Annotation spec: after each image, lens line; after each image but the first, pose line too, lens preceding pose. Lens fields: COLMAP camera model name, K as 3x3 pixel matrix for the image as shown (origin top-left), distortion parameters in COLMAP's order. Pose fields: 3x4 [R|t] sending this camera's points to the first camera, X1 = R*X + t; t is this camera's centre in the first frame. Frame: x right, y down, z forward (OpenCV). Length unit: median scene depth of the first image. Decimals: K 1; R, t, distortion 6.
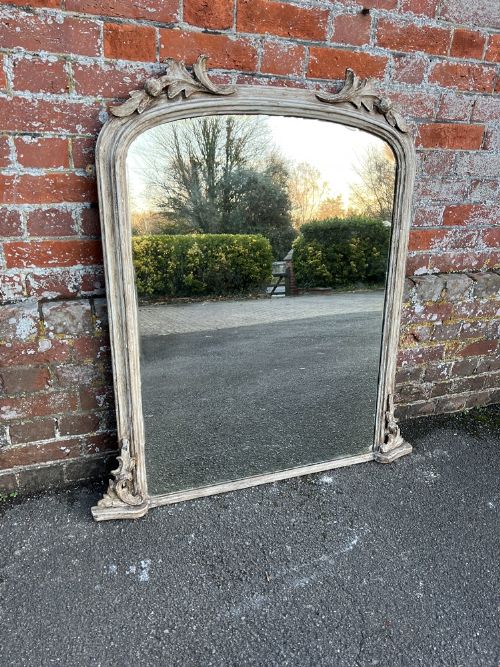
lens RADIAL K [[493.0, 0, 245.7], [0, 493.0, 333.1], [0, 0, 1]] dist [0.028277, -0.036110]
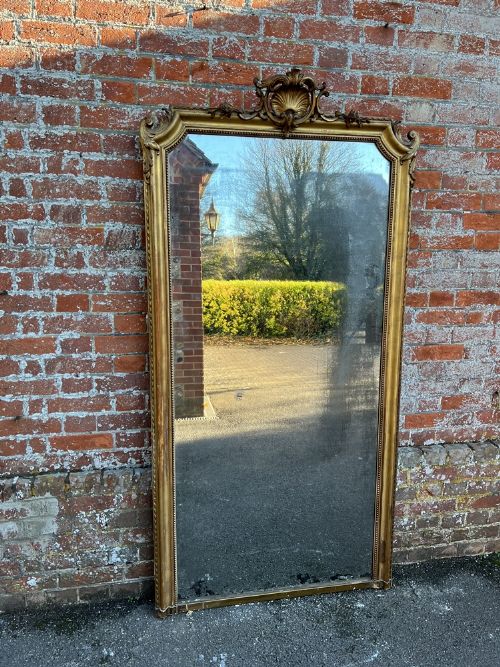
lens RADIAL K [[493.0, 0, 245.4], [0, 493.0, 330.8], [0, 0, 1]] dist [0.028277, -0.036110]
pose [[0.986250, -0.011398, -0.164866, 0.095831], [-0.026537, 0.973750, -0.226068, -0.116010], [0.163115, 0.227334, 0.960059, -0.516519]]
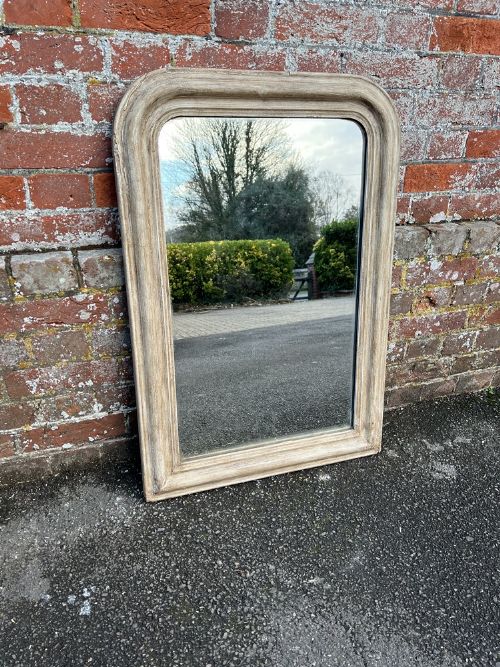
lens RADIAL K [[493.0, 0, 244.3], [0, 493.0, 335.5], [0, 0, 1]] dist [0.028277, -0.036110]
pose [[0.999423, -0.022080, -0.025795, 0.064449], [0.023113, 0.998913, 0.040484, 0.028977], [0.024873, -0.041057, 0.998847, 0.206211]]
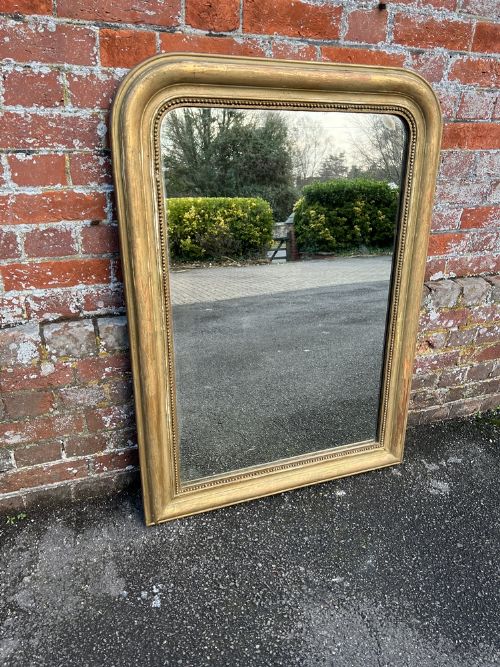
lens RADIAL K [[493.0, 0, 248.5], [0, 493.0, 334.7], [0, 0, 1]] dist [0.028277, -0.036110]
pose [[0.999909, -0.012469, -0.005200, -0.008272], [0.012714, 0.998662, 0.050128, -0.073617], [0.004568, -0.050190, 0.998729, 0.038313]]
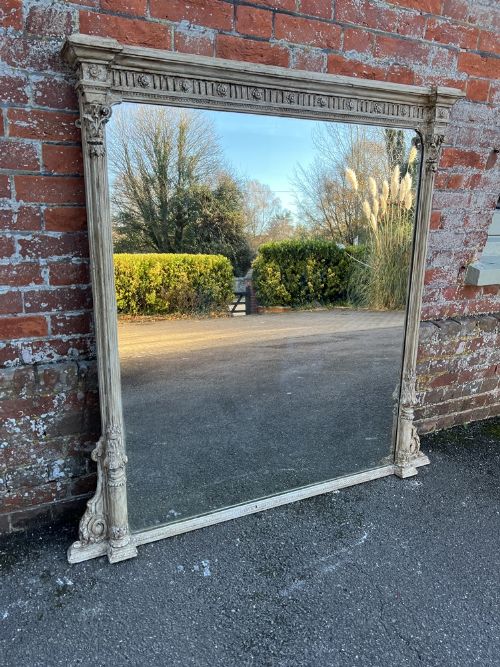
lens RADIAL K [[493.0, 0, 241.5], [0, 493.0, 337.6], [0, 0, 1]] dist [0.028277, -0.036110]
pose [[0.995818, -0.028362, 0.086849, -0.177812], [0.034146, 0.997245, -0.065854, -0.015223], [-0.084742, 0.068544, 0.994043, -0.253005]]
